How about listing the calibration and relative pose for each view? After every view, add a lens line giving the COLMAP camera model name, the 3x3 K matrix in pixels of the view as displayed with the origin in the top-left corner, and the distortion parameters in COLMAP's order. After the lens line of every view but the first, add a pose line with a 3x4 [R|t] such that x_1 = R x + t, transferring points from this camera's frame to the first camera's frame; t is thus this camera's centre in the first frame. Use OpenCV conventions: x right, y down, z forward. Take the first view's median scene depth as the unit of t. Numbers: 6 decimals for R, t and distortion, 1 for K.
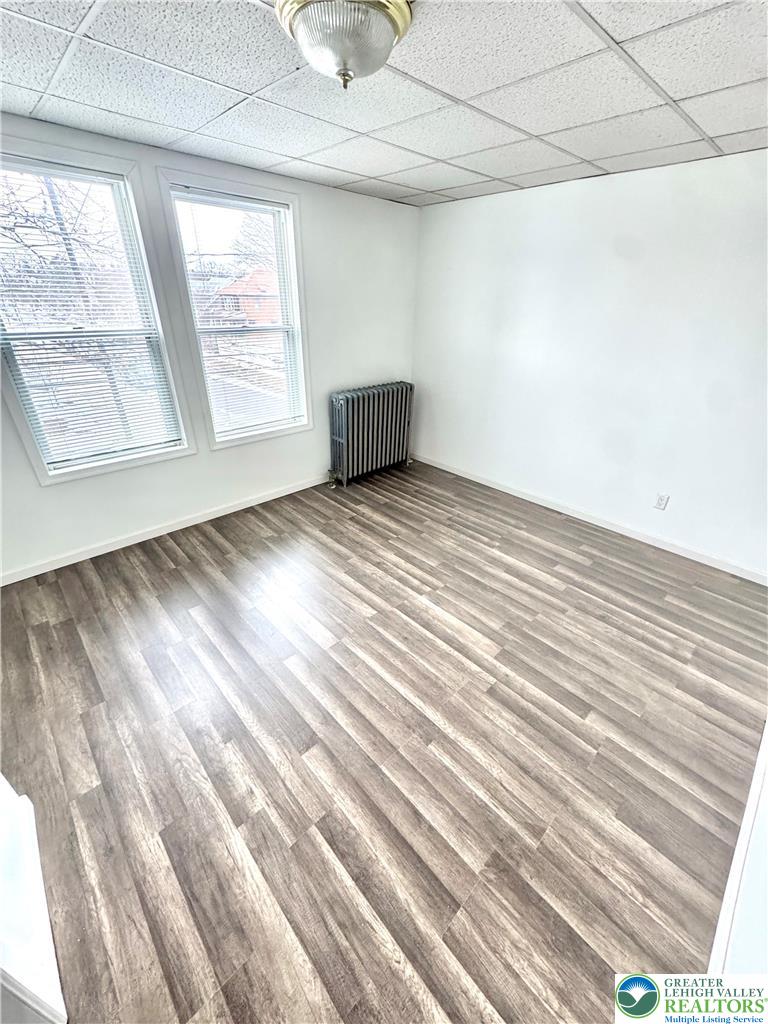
lens RADIAL K [[405.0, 0, 378.3], [0, 405.0, 511.4], [0, 0, 1]] dist [-0.002556, 0.000531]
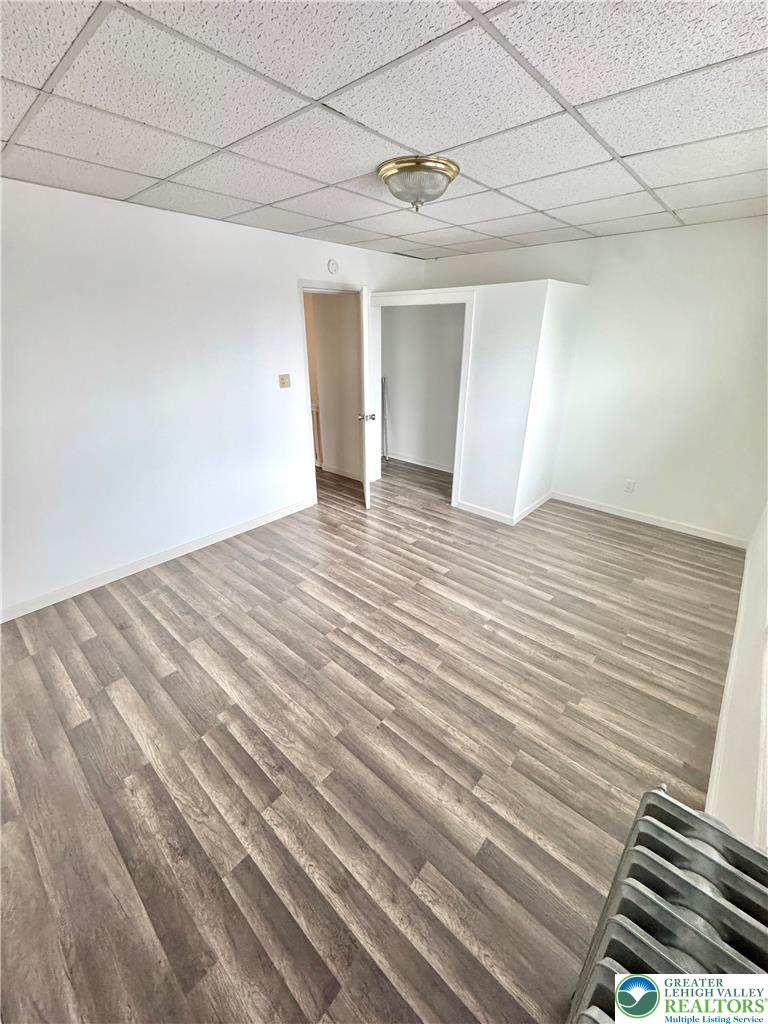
lens RADIAL K [[405.0, 0, 375.4], [0, 405.0, 512.2], [0, 0, 1]] dist [-0.002556, 0.000531]
pose [[-0.997024, 0.012296, -0.076098, 0.116938], [-0.052857, 0.609513, 0.791012, -0.722897], [0.056109, 0.792680, -0.607050, 1.336255]]
